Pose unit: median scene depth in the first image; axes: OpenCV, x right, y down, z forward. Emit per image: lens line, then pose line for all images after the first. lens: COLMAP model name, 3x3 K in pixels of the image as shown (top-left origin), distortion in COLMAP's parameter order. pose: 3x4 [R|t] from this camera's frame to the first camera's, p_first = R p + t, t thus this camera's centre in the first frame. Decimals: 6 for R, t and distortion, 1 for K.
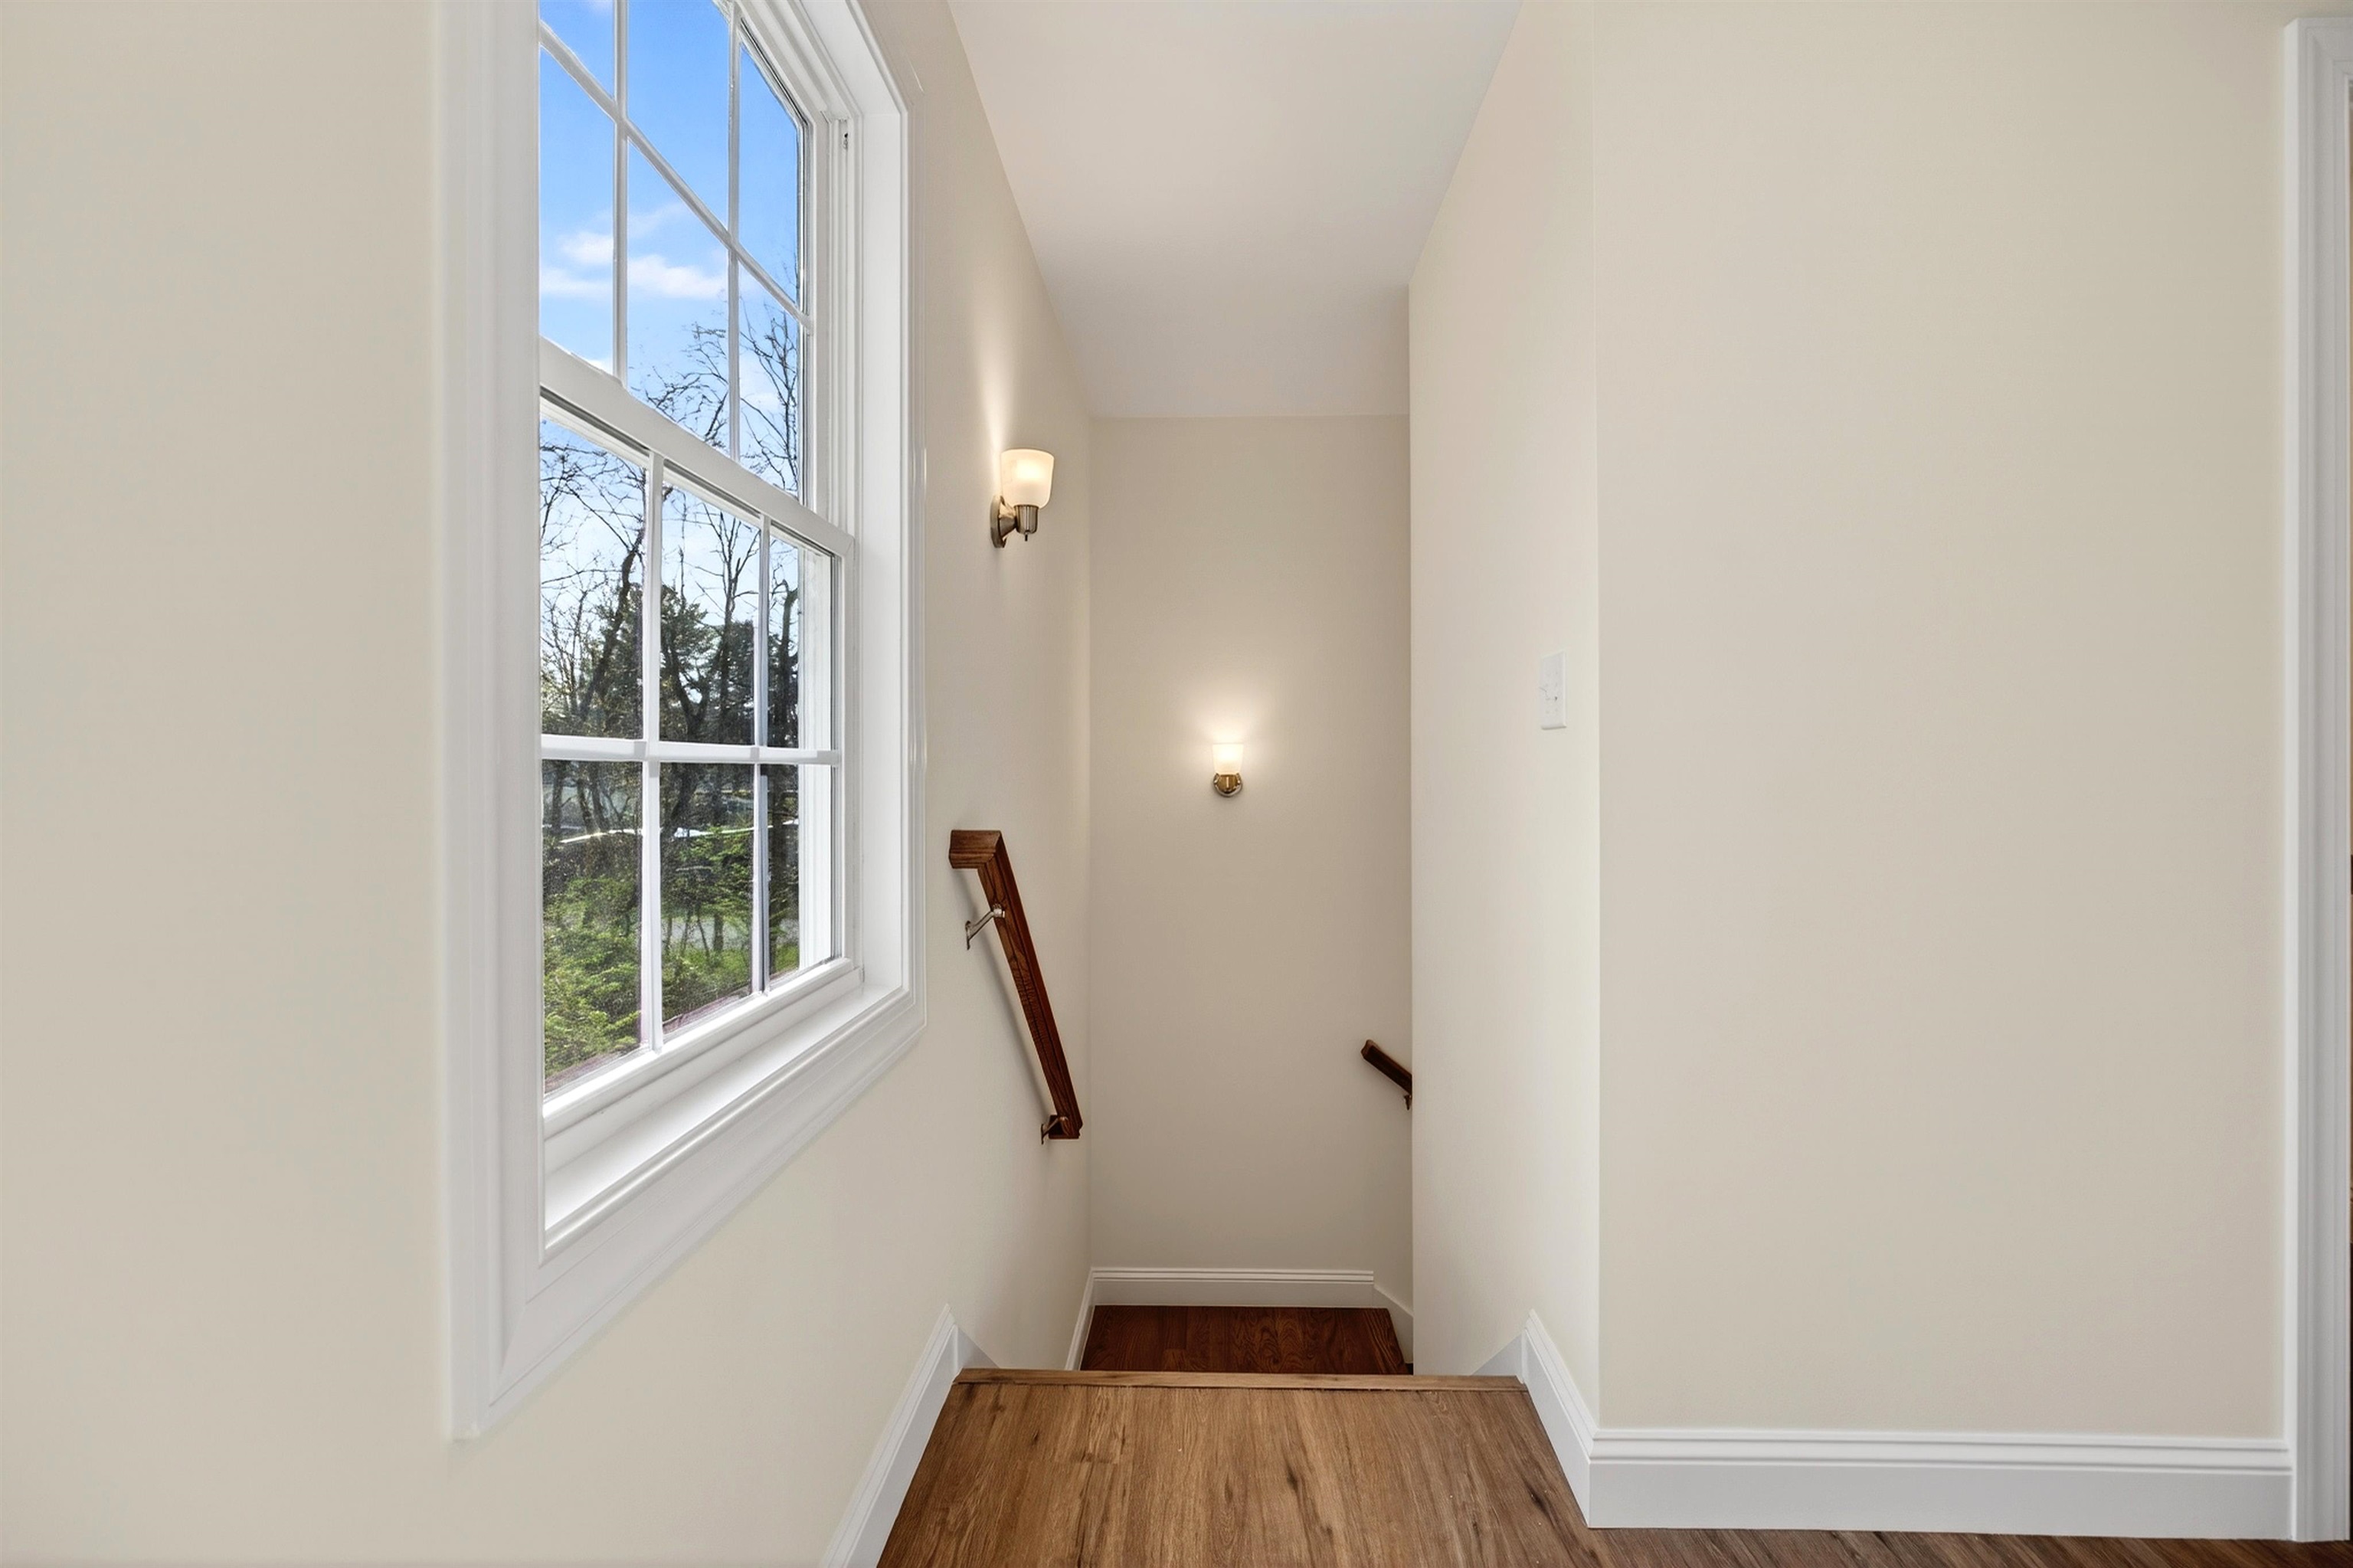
lens RADIAL K [[1146.5, 0, 1172.7], [0, 1146.5, 770.3], [0, 0, 1]] dist [0.000059, 0.000133]
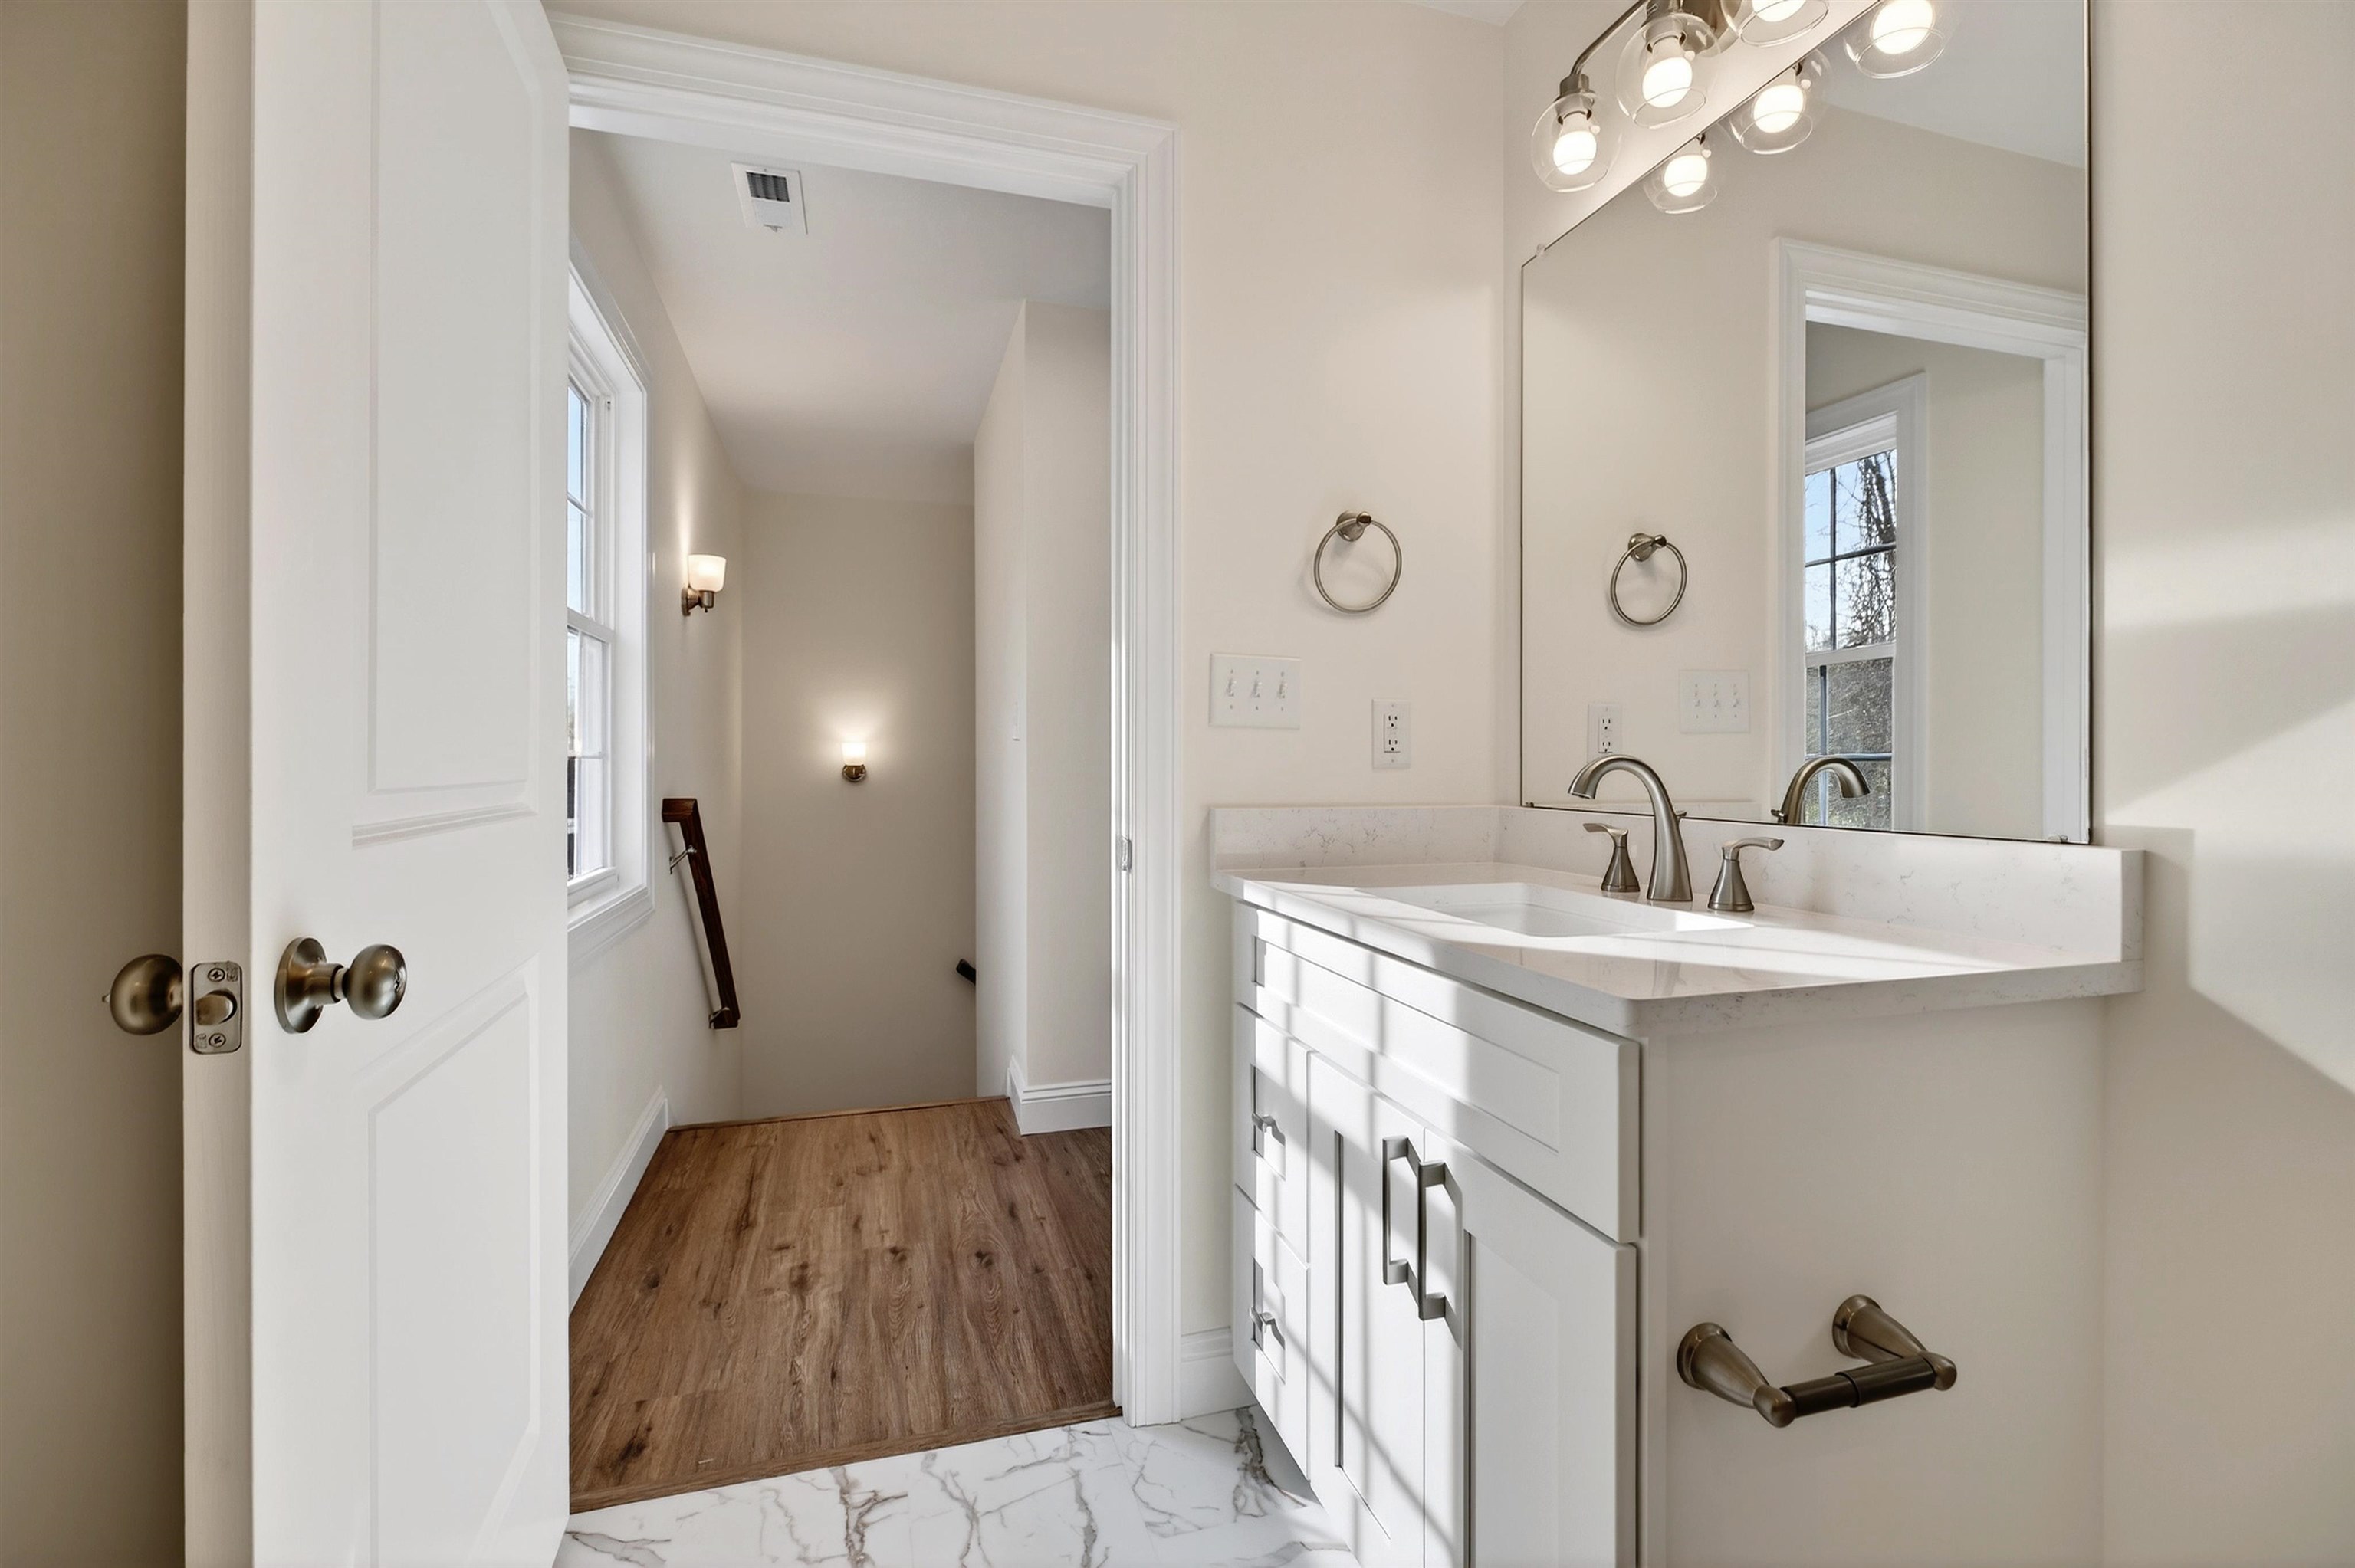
lens RADIAL K [[1069.7, 0, 1178.1], [0, 1069.7, 761.3], [0, 0, 1]] dist [0.000618, -0.000217]
pose [[0.947165, -0.001070, 0.320745, 0.014388], [0.001298, 0.999999, -0.000497, 0.000756], [-0.320744, 0.000887, 0.947166, -0.696687]]
